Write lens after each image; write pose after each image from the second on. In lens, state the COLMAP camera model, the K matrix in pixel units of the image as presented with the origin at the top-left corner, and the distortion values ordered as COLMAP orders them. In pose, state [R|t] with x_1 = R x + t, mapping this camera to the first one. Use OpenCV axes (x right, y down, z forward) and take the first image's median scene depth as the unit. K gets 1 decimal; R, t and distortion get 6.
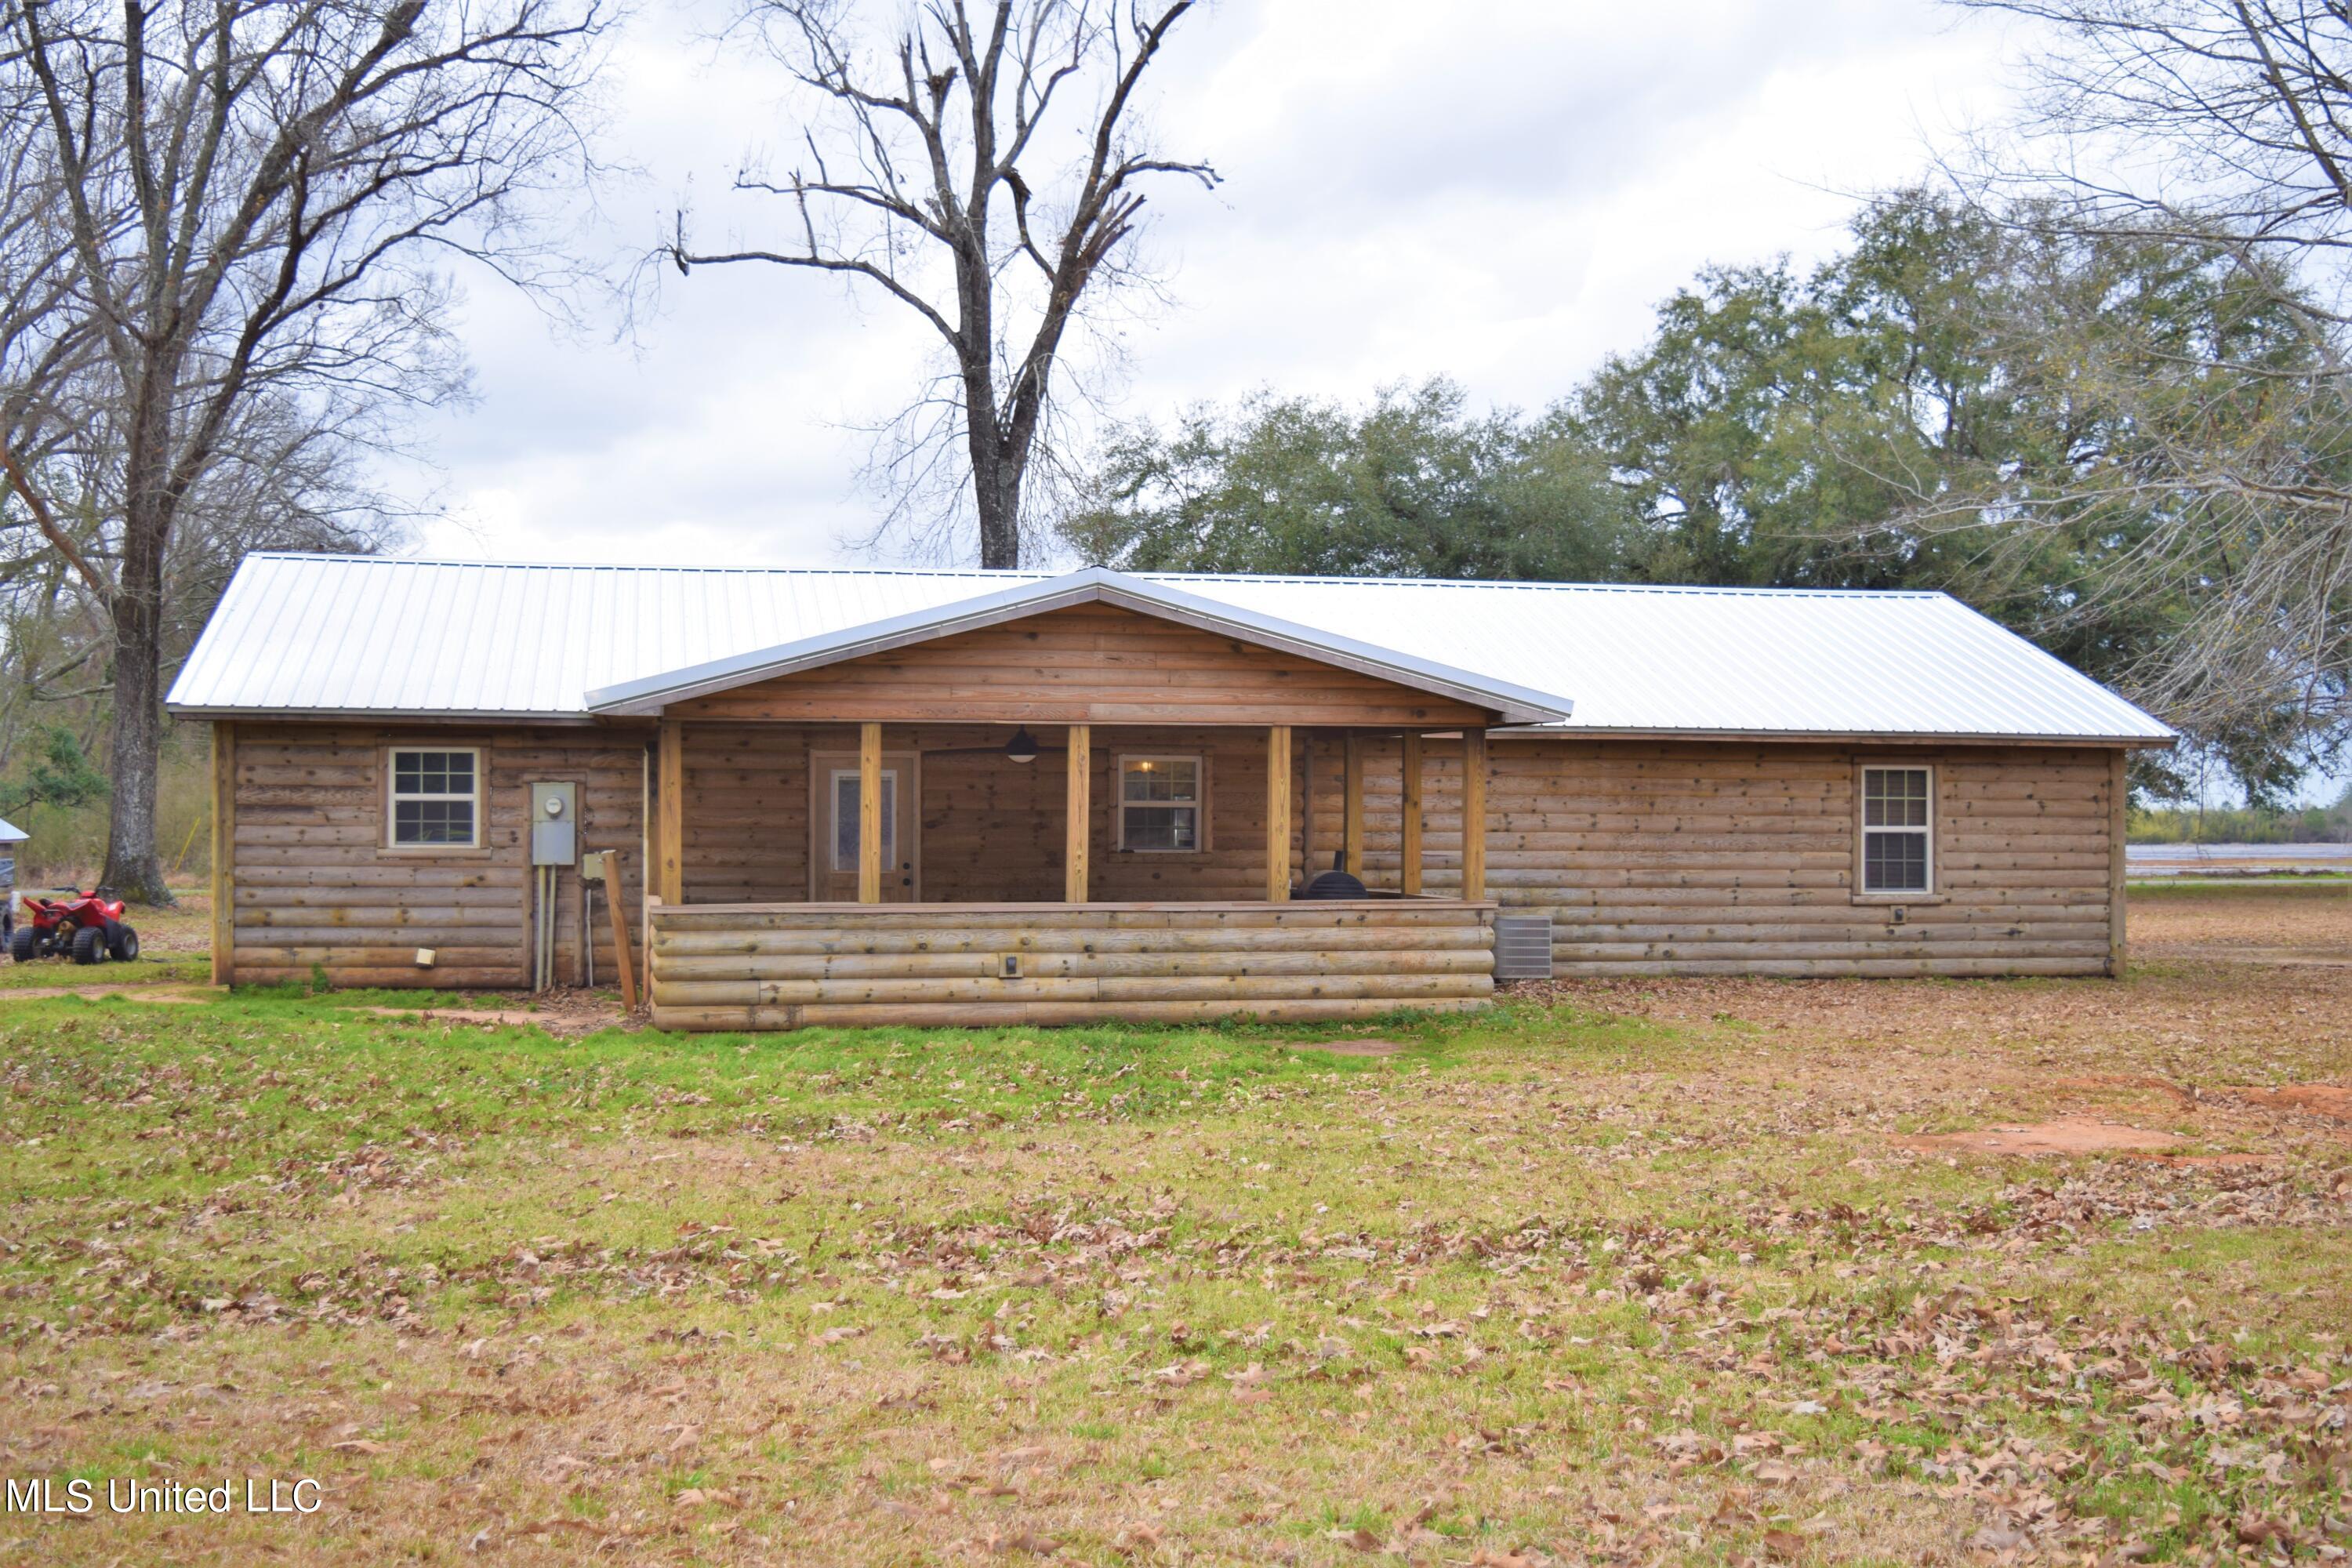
lens RADIAL K [[2568.9, 0, 1179.1], [0, 2568.9, 782.6], [0, 0, 1]] dist [-0.059409, 0.000000]
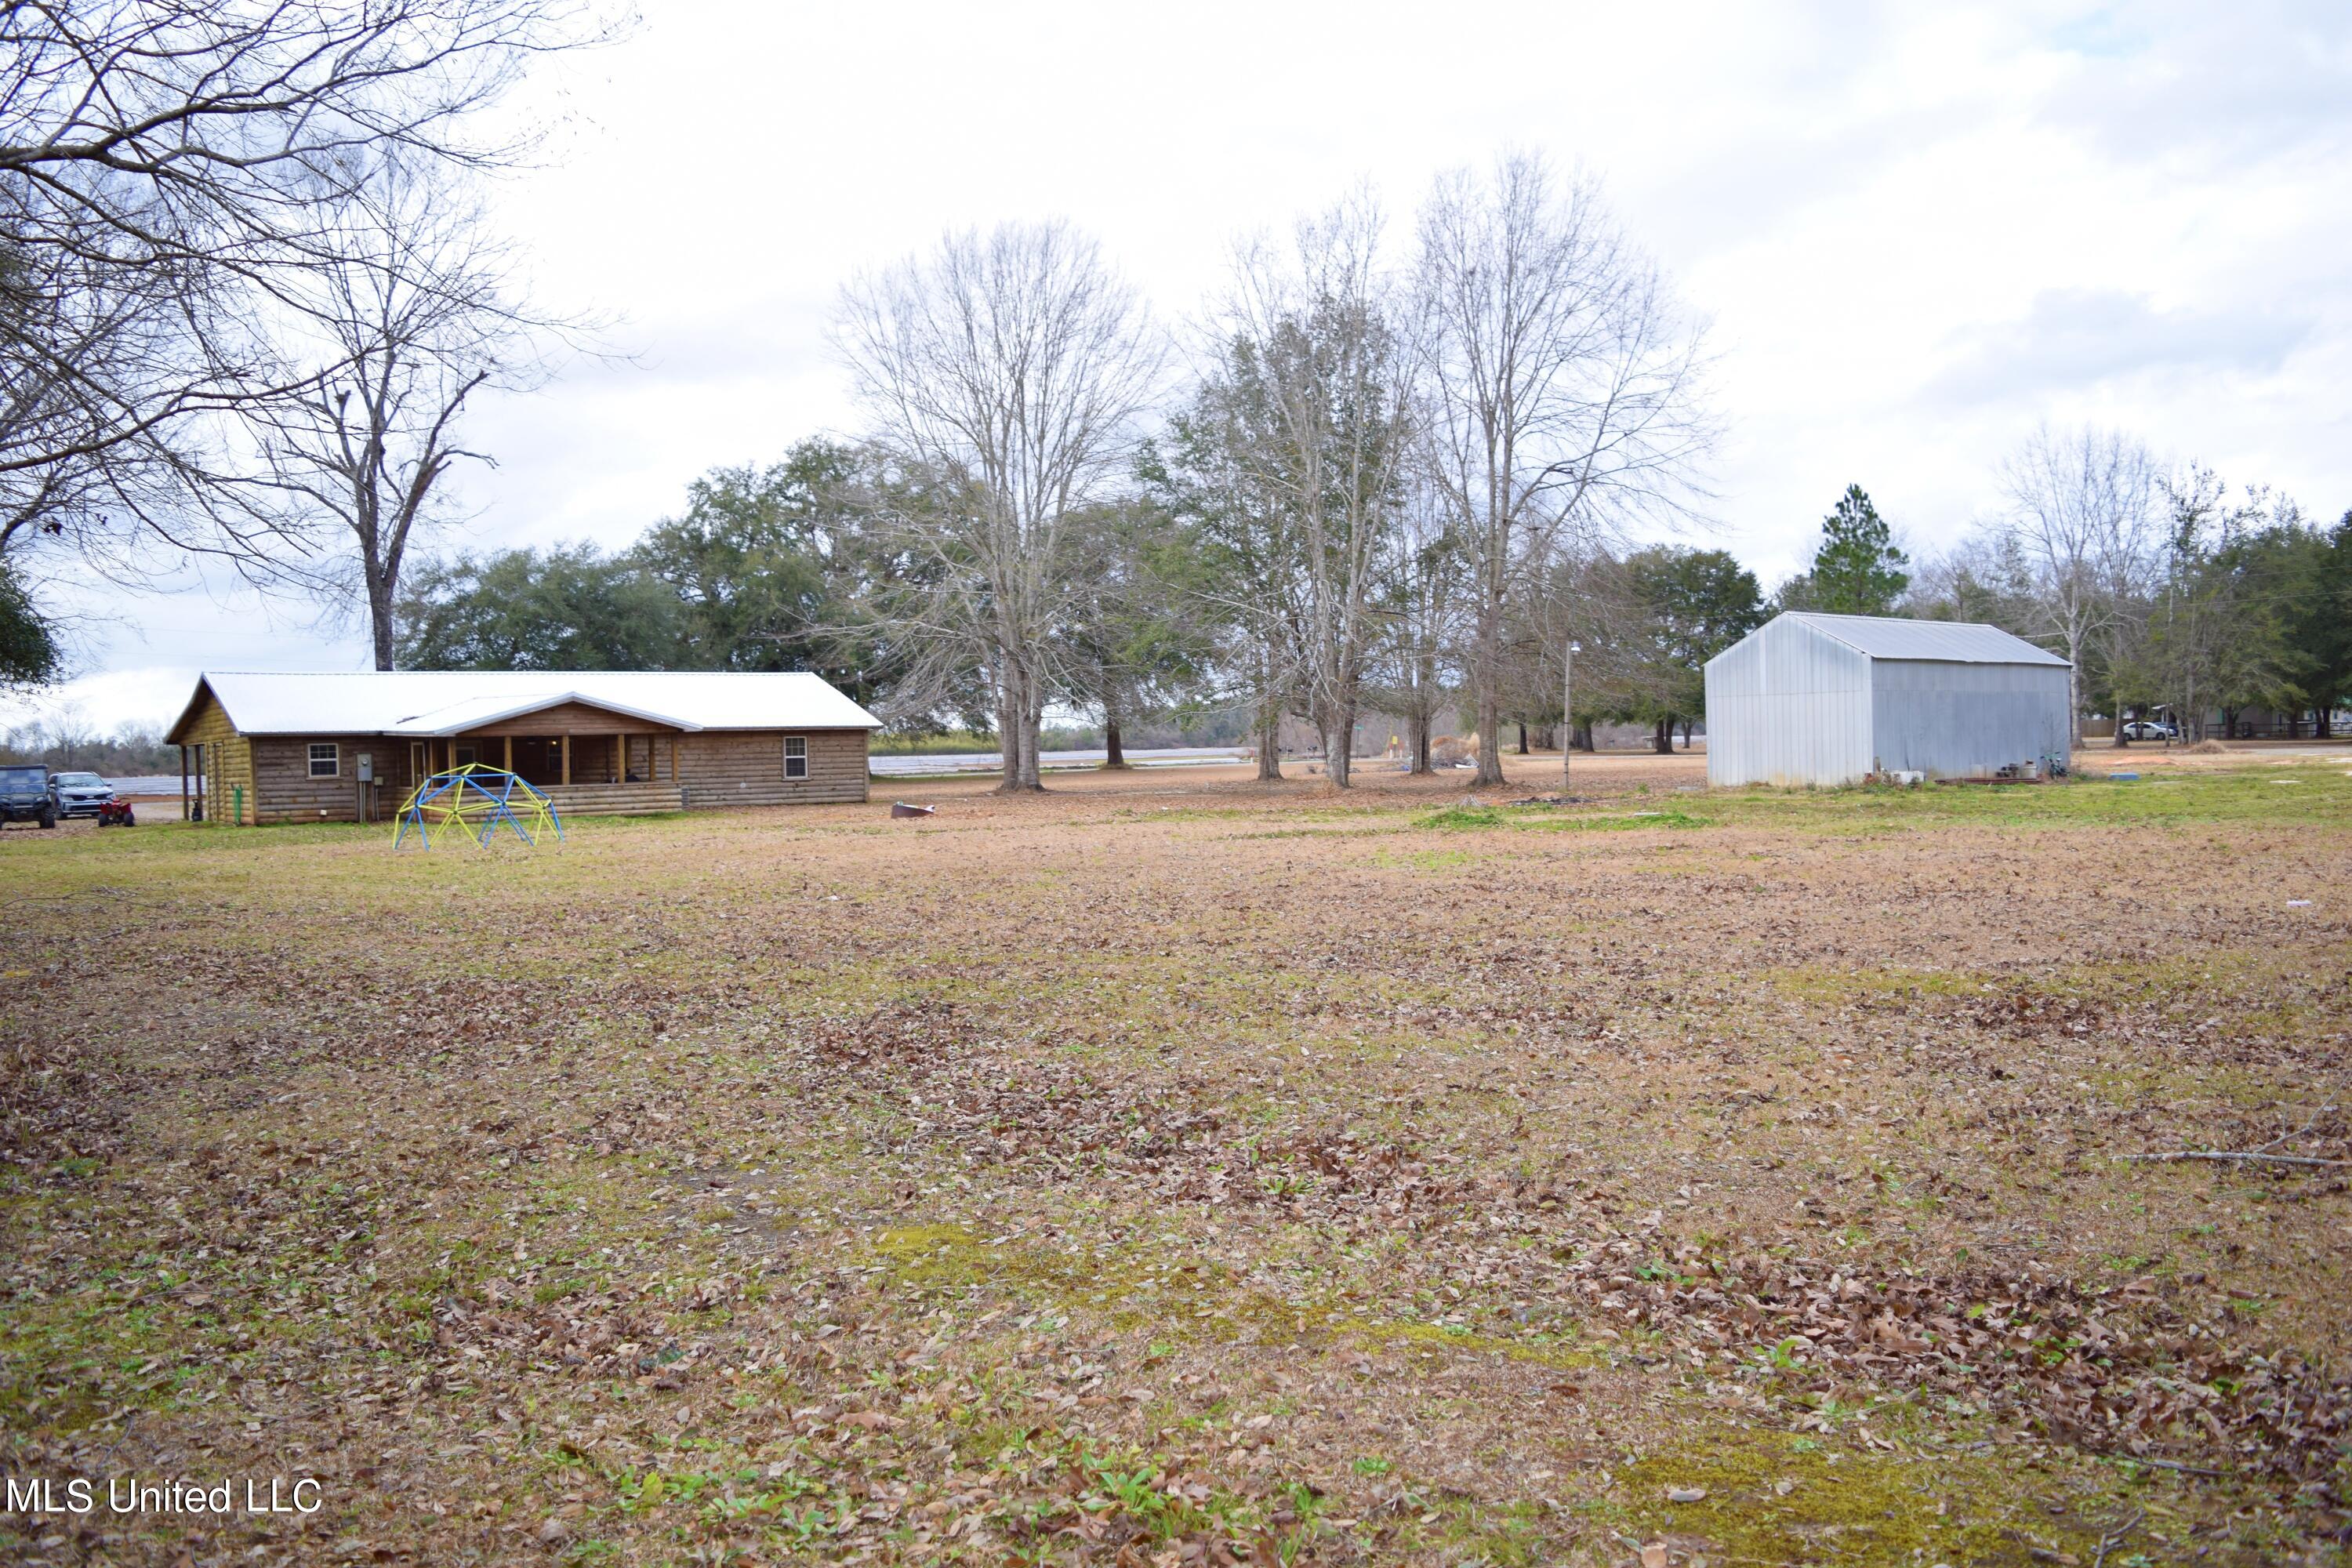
lens RADIAL K [[1861.2, 0, 1161.6], [0, 1861.2, 787.0], [0, 0, 1]] dist [-0.094653, 0.020294]
pose [[0.900561, -0.031901, 0.433557, -0.335390], [0.014864, 0.998980, 0.042629, -0.039384], [-0.434475, -0.031945, 0.900117, -1.379852]]
